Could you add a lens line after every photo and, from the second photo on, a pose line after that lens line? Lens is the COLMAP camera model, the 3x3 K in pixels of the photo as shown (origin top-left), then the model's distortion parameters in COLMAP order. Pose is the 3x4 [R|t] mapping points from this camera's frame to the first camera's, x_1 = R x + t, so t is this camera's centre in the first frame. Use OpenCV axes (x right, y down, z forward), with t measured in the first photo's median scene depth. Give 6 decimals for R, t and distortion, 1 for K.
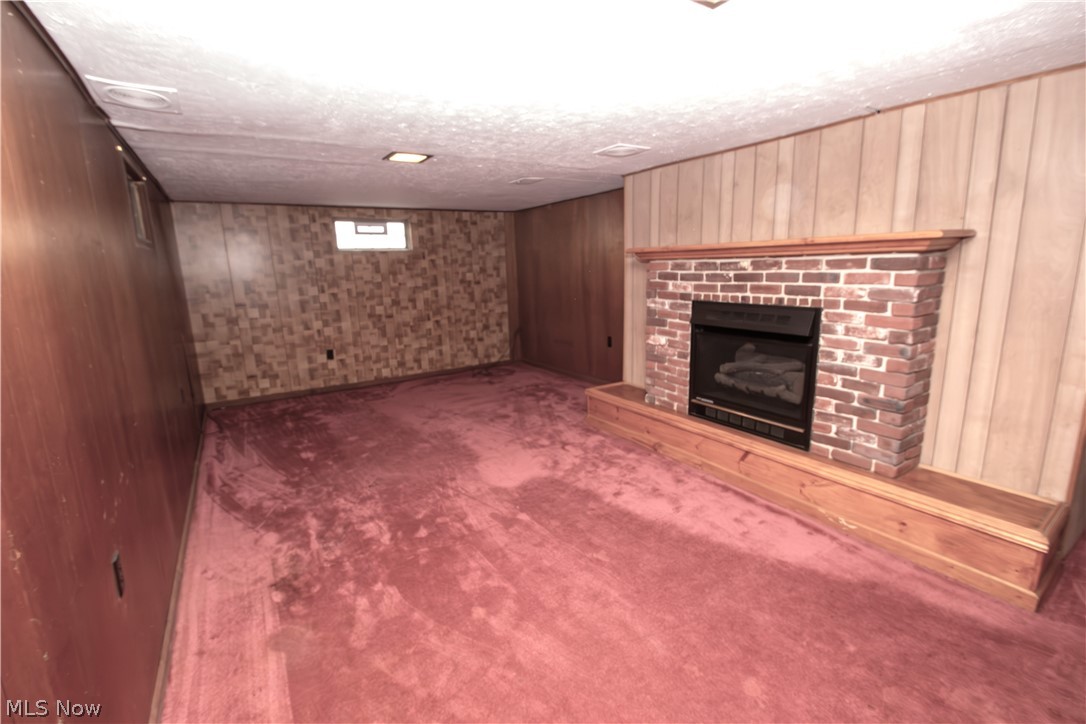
lens RADIAL K [[481.8, 0, 547.2], [0, 481.8, 362.9], [0, 0, 1]] dist [0.022882, -0.019932]
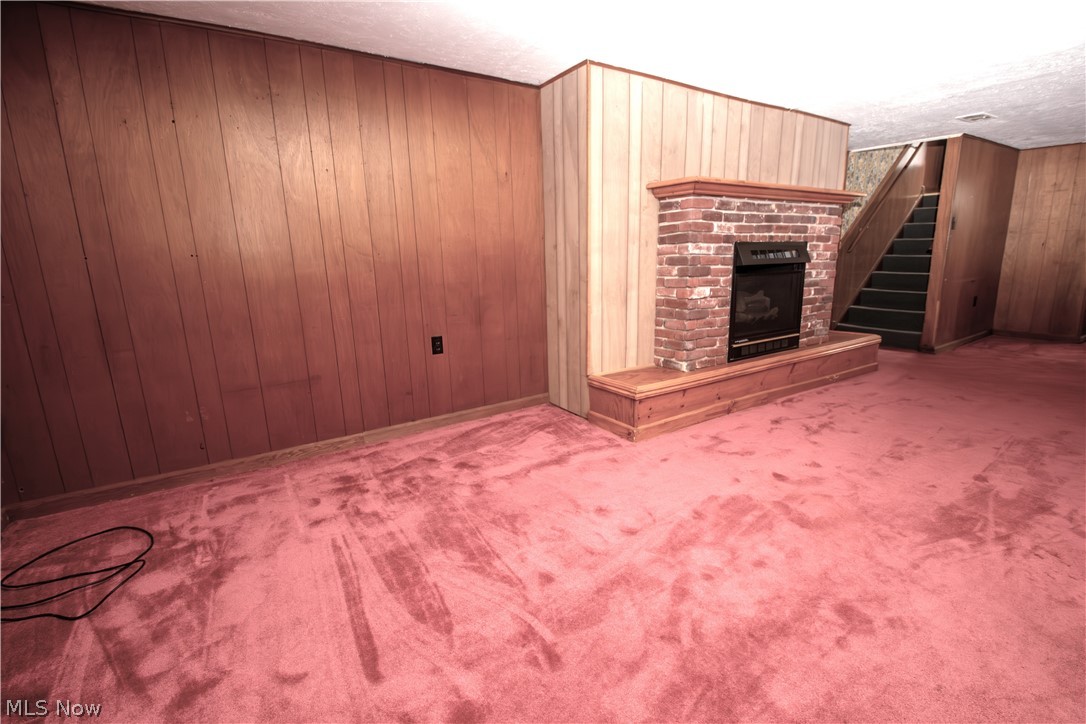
lens RADIAL K [[481.8, 0, 547.2], [0, 481.8, 362.9], [0, 0, 1]] dist [0.022882, -0.019932]
pose [[-0.007114, -0.188557, 0.982037, -0.720443], [0.224352, 0.956725, 0.185322, -0.169546], [-0.974482, 0.221640, 0.035497, 1.444788]]
